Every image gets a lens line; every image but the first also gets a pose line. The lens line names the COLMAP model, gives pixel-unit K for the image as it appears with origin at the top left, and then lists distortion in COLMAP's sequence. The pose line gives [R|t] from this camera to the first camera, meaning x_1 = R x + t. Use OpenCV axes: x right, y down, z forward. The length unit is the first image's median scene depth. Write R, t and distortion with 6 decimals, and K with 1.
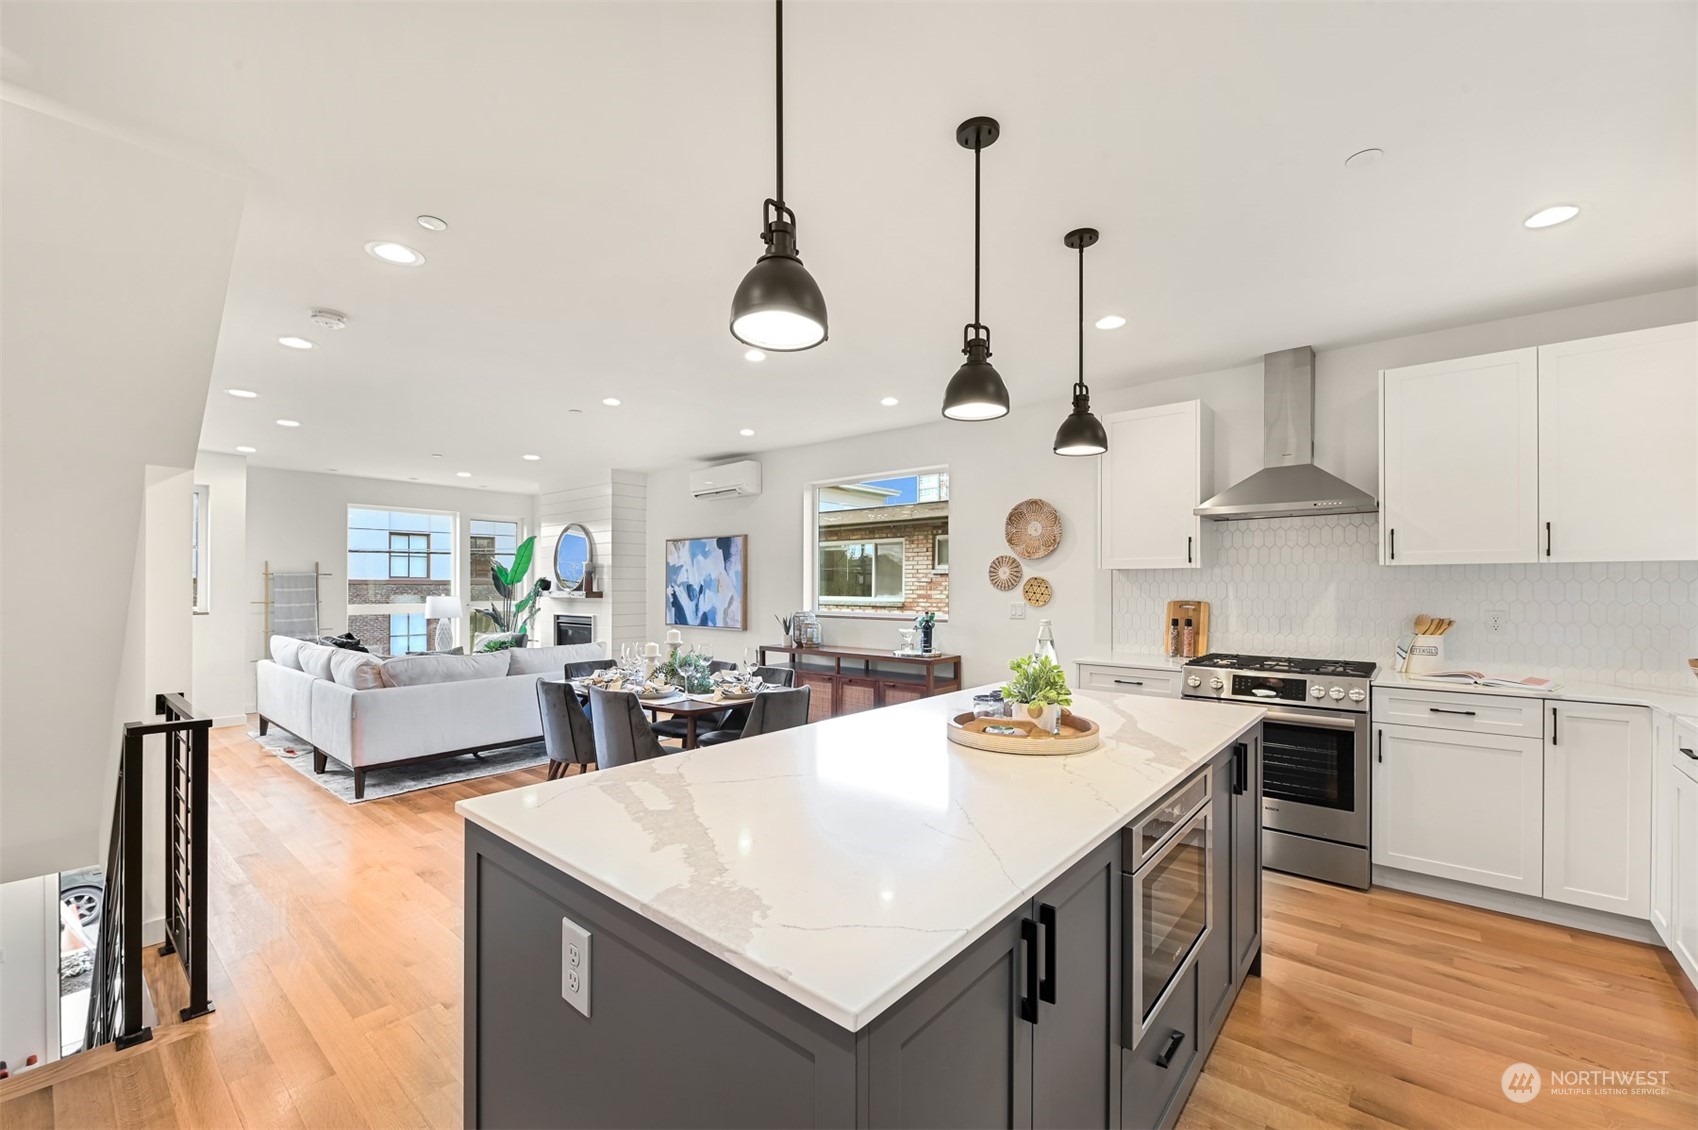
lens RADIAL K [[693.7, 0, 843.2], [0, 693.7, 587.0], [0, 0, 1]] dist [-0.002111, -0.001692]
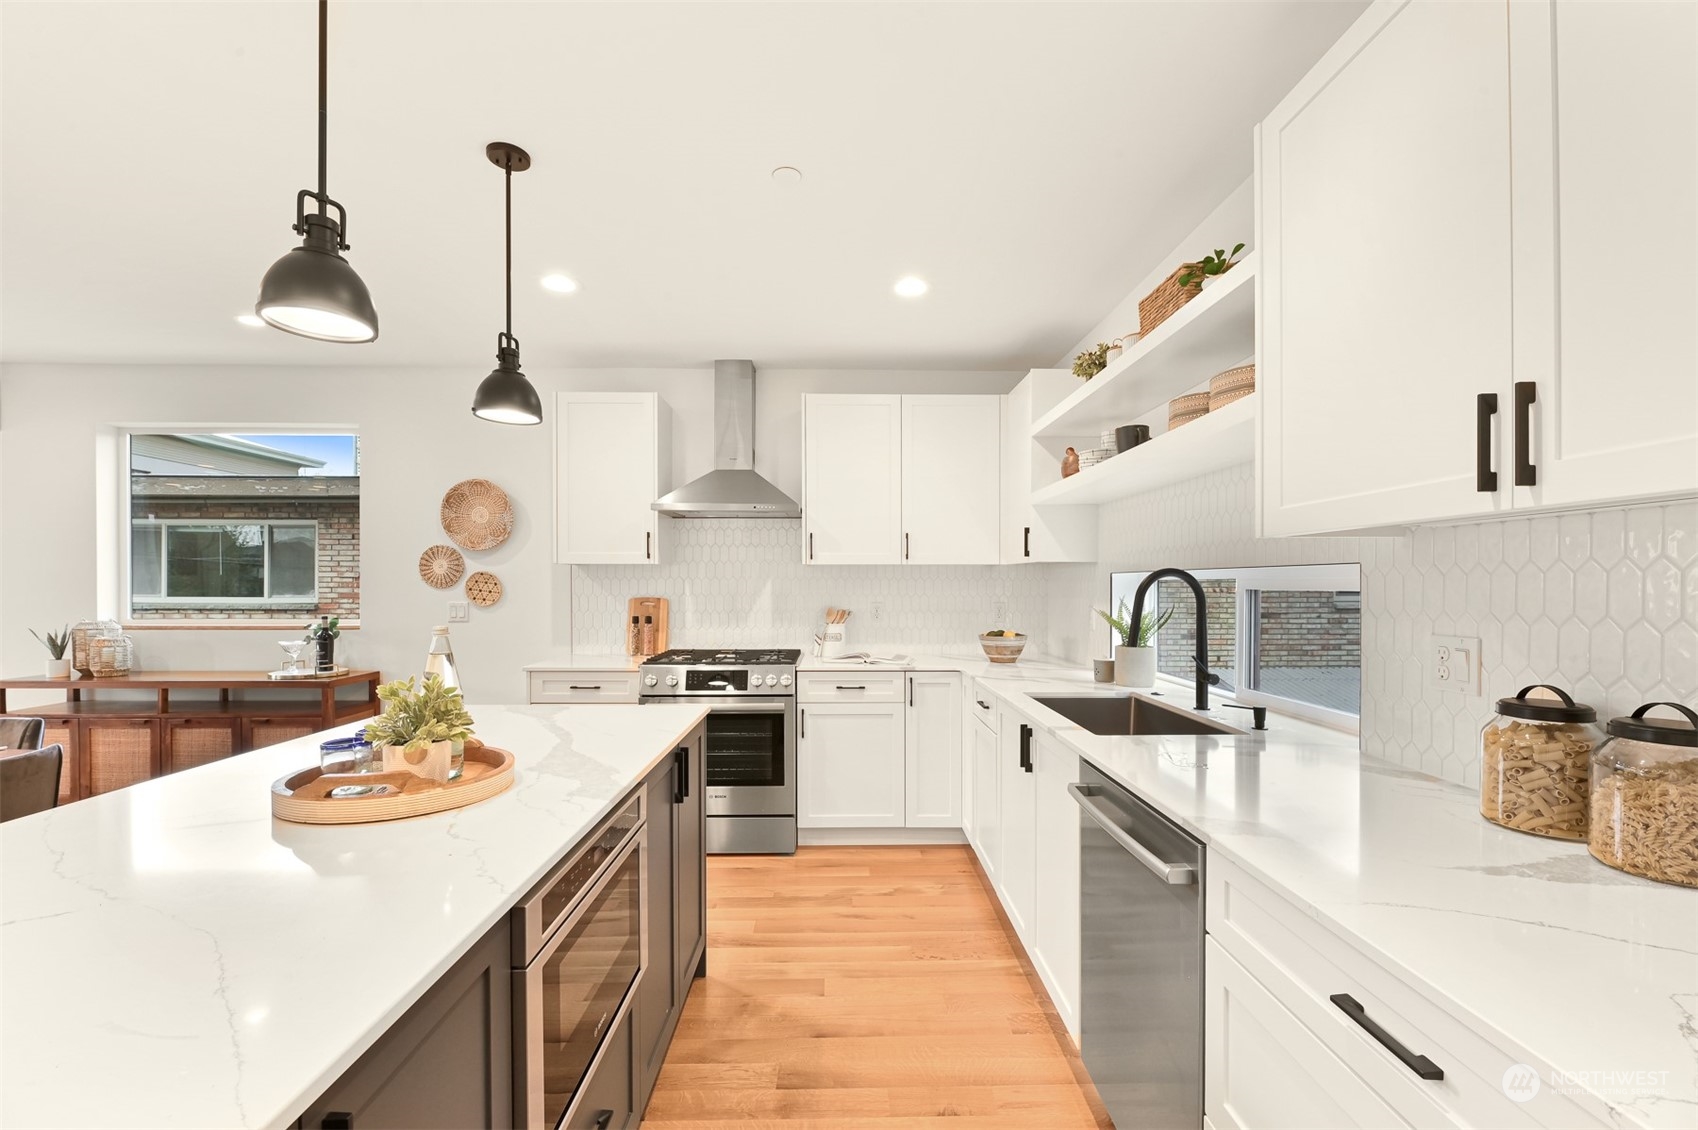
lens RADIAL K [[693.7, 0, 856.1], [0, 693.7, 589.6], [0, 0, 1]] dist [-0.002111, -0.001692]
pose [[0.746126, -0.006155, 0.665777, 0.085080], [0.000778, 0.999965, 0.008372, 0.001018], [-0.665805, -0.005729, 0.746104, 0.095037]]
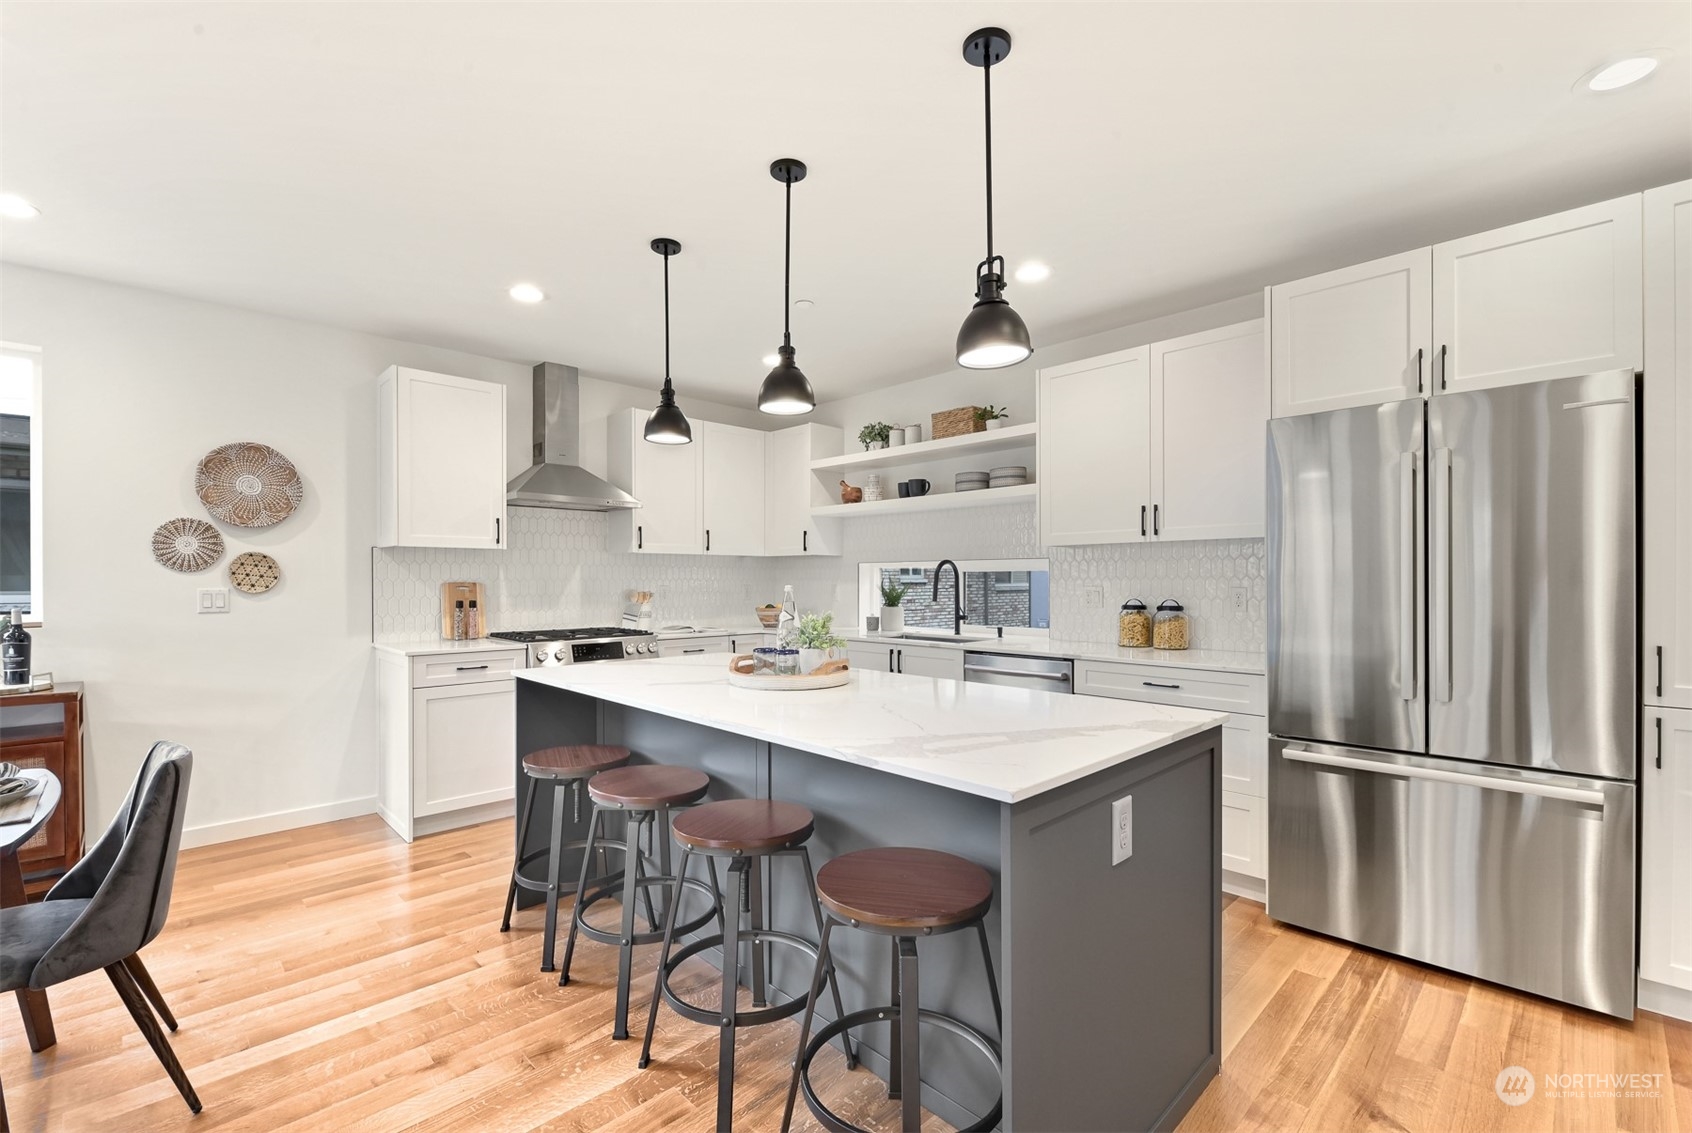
lens RADIAL K [[734.2, 0, 844.8], [0, 734.2, 574.5], [0, 0, 1]] dist [-0.005455, 0.000469]
pose [[0.094705, 0.005836, 0.995488, -0.653730], [0.003567, 0.999974, -0.006202, 0.023476], [-0.995499, 0.004139, 0.094682, 0.496657]]
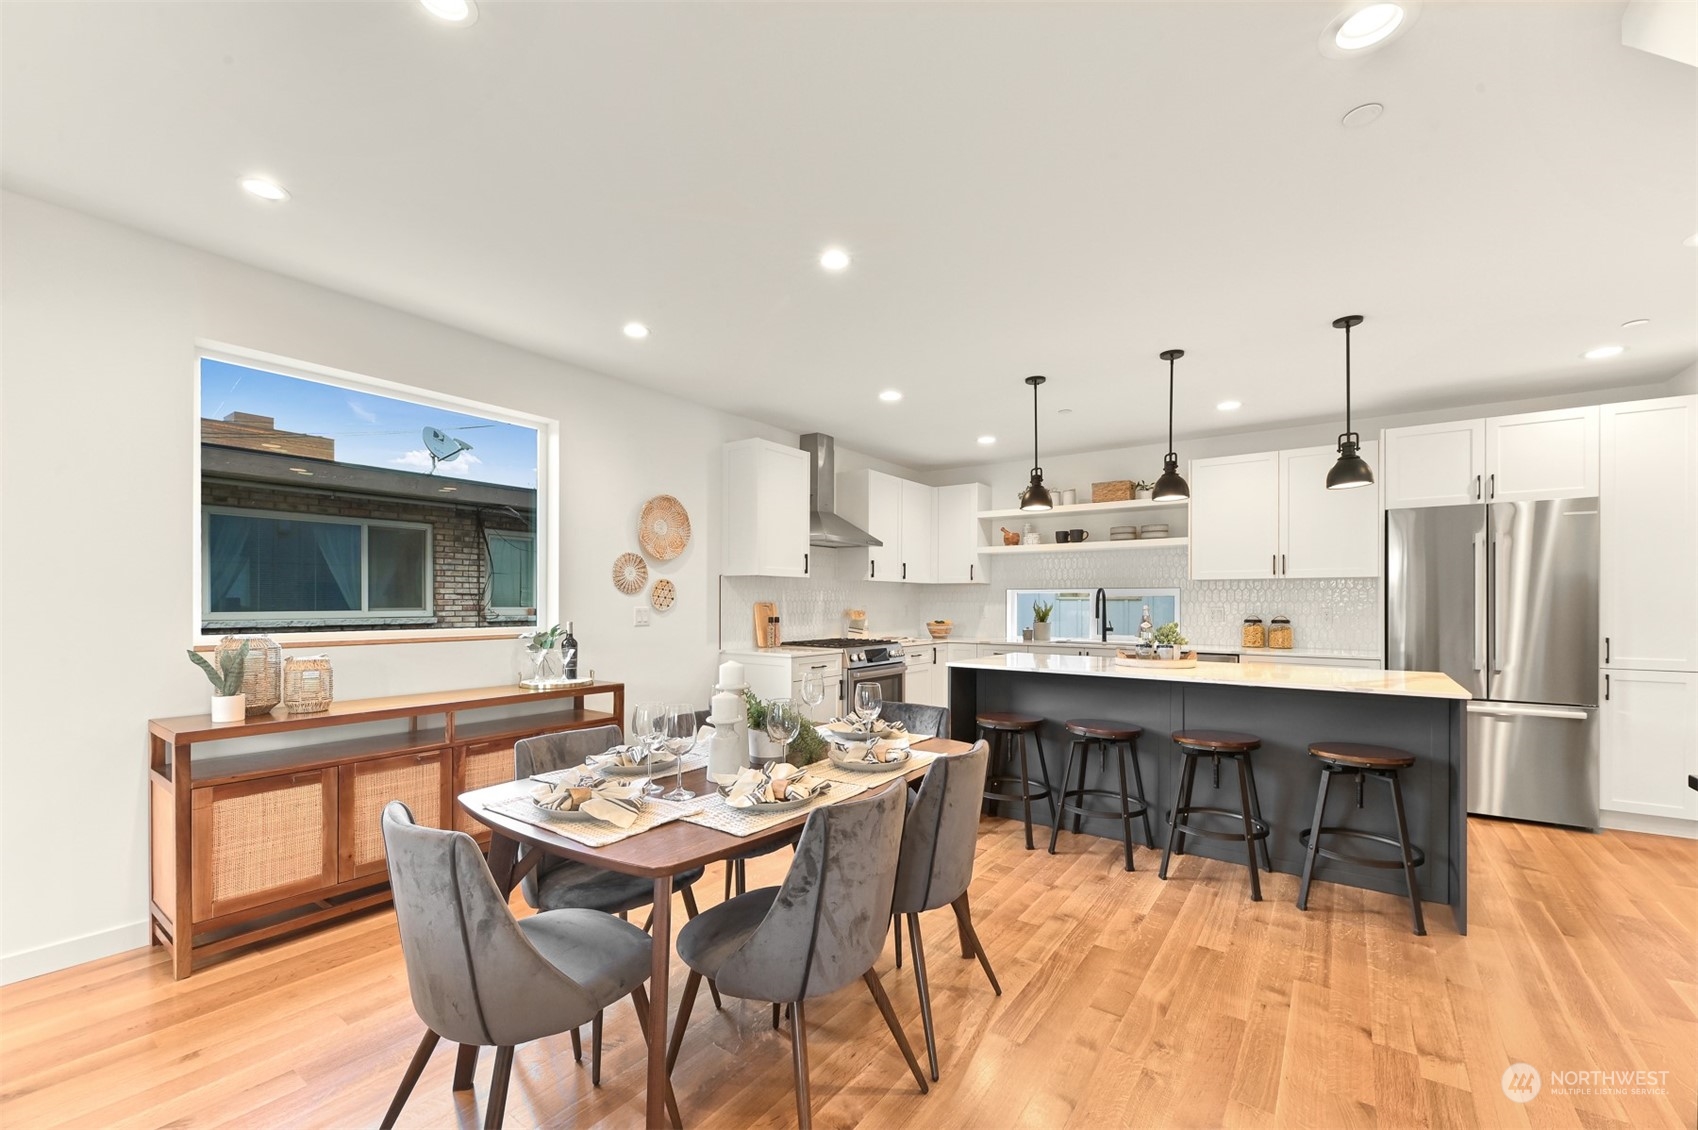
lens RADIAL K [[693.7, 0, 857.7], [0, 693.7, 595.1], [0, 0, 1]] dist [-0.002111, -0.001692]
pose [[-0.086322, 0.008653, 0.996230, -1.046547], [-0.000548, 0.999962, -0.008733, 0.022222], [-0.996267, -0.001300, -0.086314, 1.281500]]
